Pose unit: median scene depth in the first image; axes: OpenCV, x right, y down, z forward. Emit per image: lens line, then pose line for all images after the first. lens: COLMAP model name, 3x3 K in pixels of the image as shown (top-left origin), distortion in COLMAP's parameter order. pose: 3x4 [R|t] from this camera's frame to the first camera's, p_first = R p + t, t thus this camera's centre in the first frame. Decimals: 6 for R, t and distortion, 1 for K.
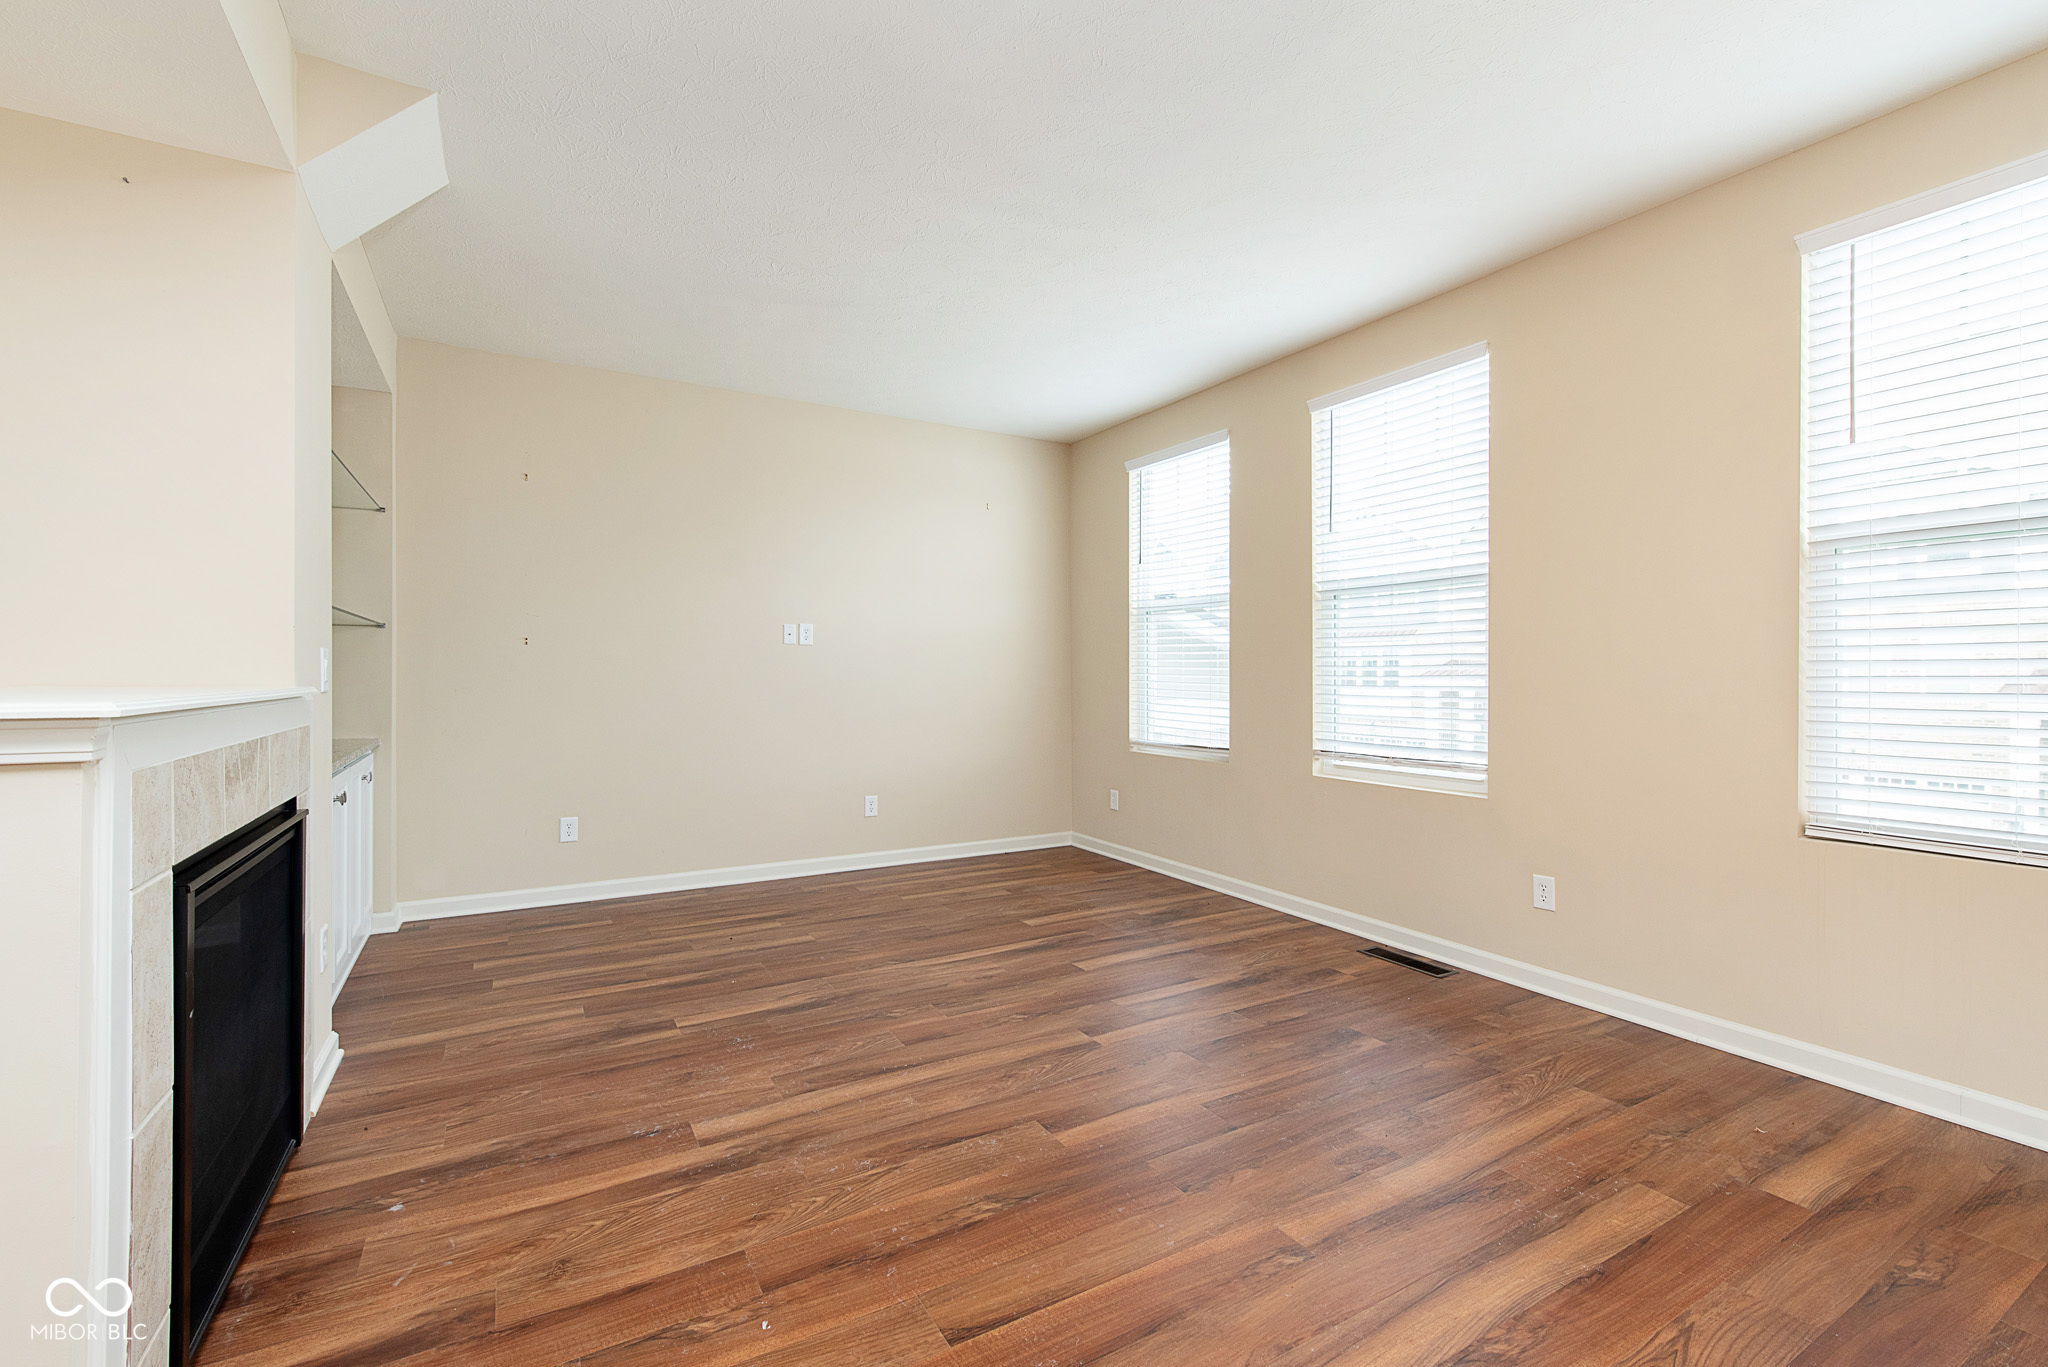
lens RADIAL K [[880.8, 0, 1032.4], [0, 880.8, 666.7], [0, 0, 1]] dist [-0.000781, -0.000308]
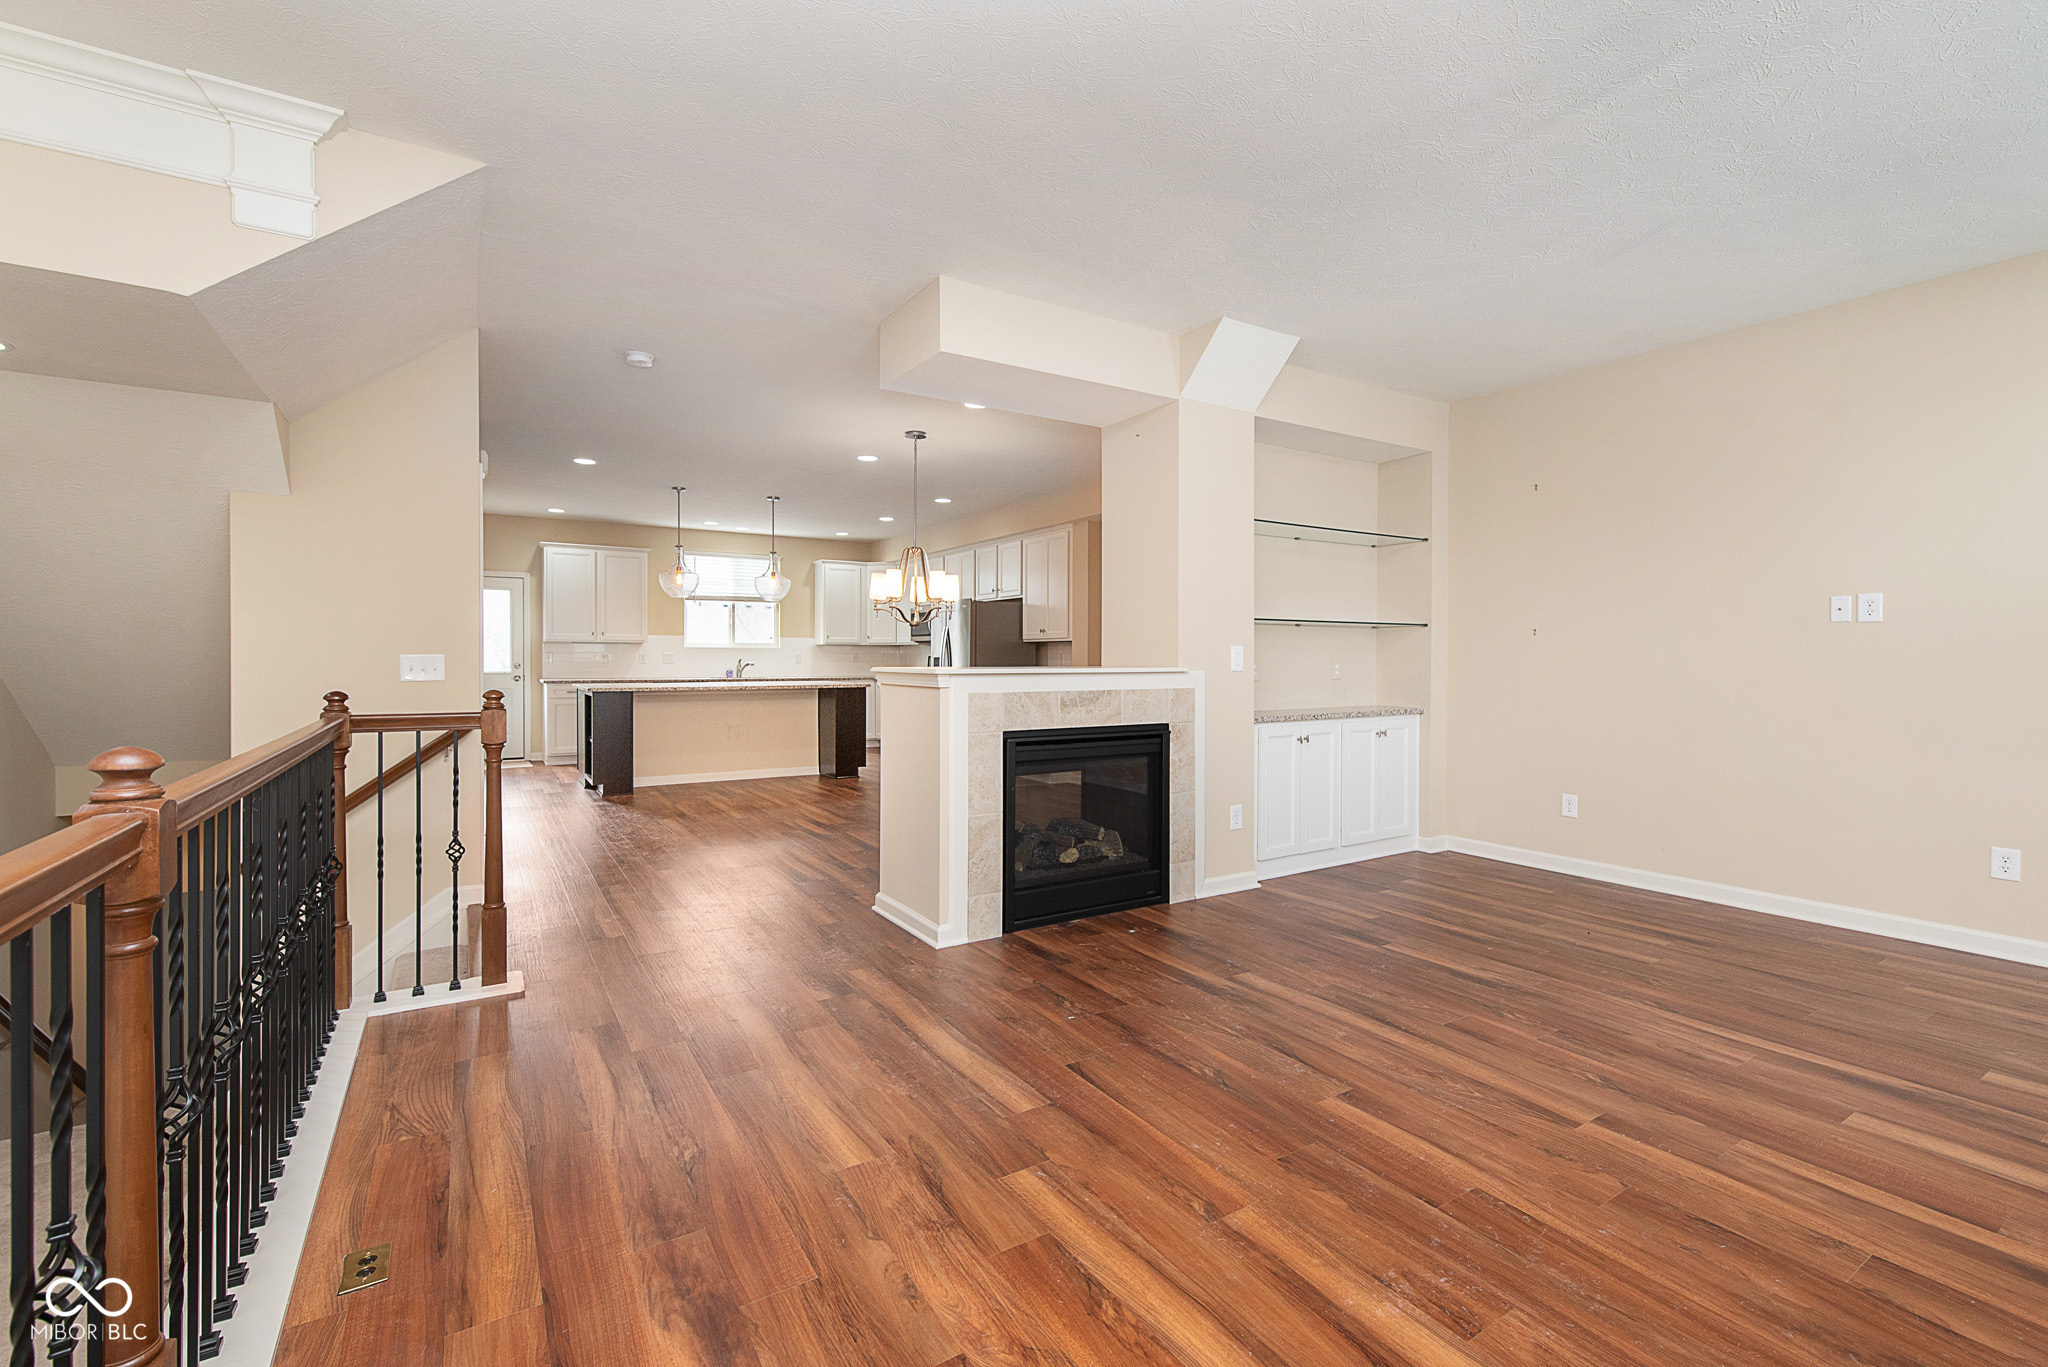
lens RADIAL K [[892.6, 0, 1017.9], [0, 892.6, 663.4], [0, 0, 1]] dist [-0.000494, -0.000303]
pose [[0.023522, 0.004541, -0.999713, 0.871950], [0.007170, 0.999963, 0.004711, 0.002155], [0.999698, -0.007279, 0.023488, 0.481661]]
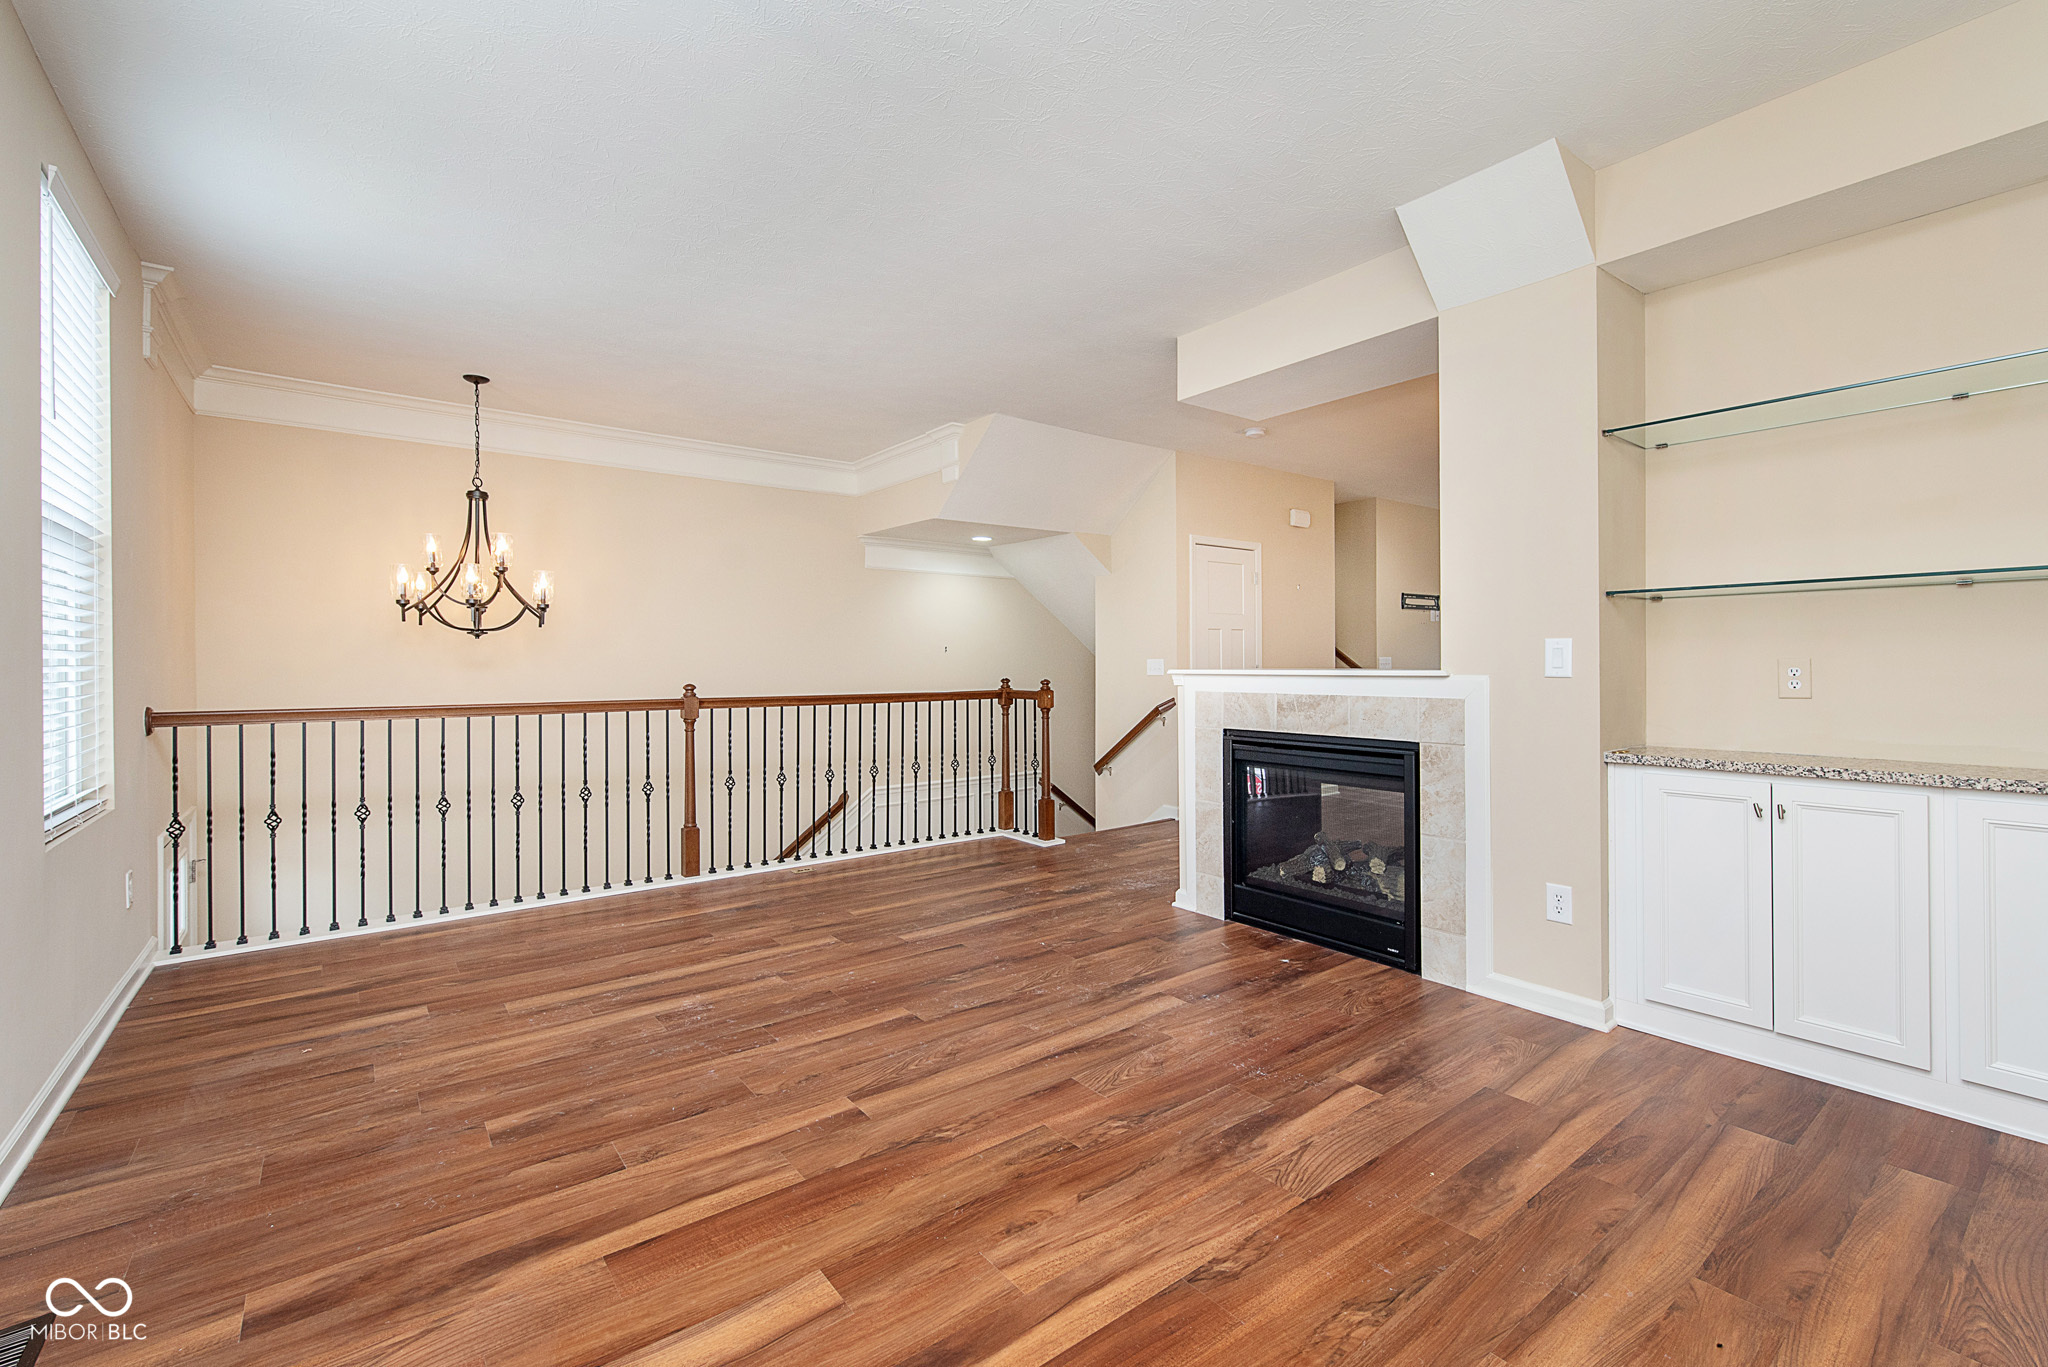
lens RADIAL K [[892.6, 0, 1017.9], [0, 892.6, 663.4], [0, 0, 1]] dist [-0.000494, -0.000303]
pose [[-0.994364, 0.002580, -0.105992, 0.004467], [0.003442, 0.999962, -0.007948, 0.017309], [0.105967, -0.008268, -0.994335, 1.882540]]
